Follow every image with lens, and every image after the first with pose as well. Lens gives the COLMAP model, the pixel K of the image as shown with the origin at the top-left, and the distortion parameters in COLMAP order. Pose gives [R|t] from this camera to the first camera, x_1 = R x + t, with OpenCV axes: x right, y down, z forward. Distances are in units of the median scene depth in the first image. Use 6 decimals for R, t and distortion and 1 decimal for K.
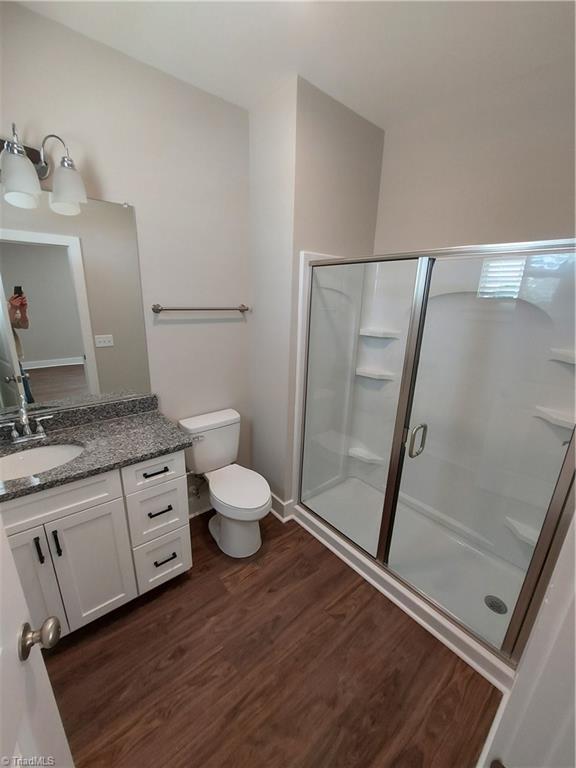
lens RADIAL K [[306.5, 0, 272.8], [0, 306.5, 386.3], [0, 0, 1]] dist [0.000432, 0.000004]
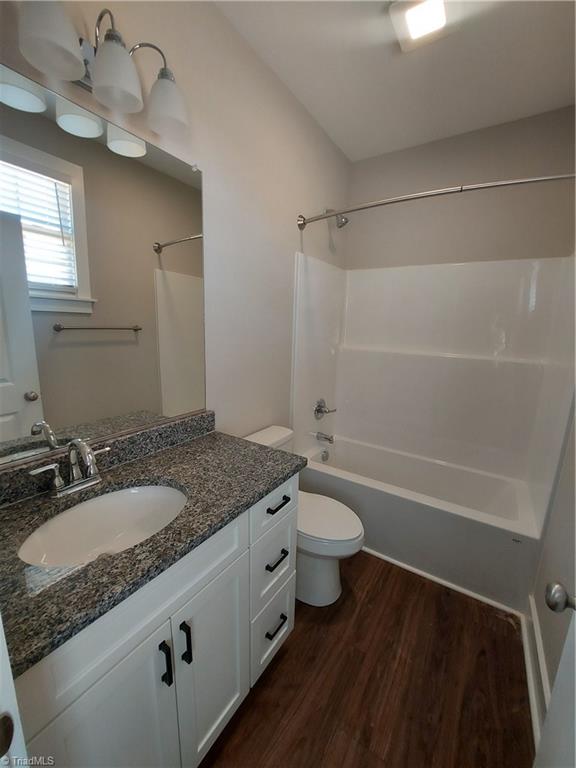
lens RADIAL K [[306.5, 0, 272.8], [0, 306.5, 386.3], [0, 0, 1]] dist [0.000432, 0.000004]
pose [[0.956516, -0.054096, 0.286620, -0.583598], [0.073405, 0.995669, -0.057047, 0.027953], [-0.282293, 0.075606, 0.956344, 0.257194]]
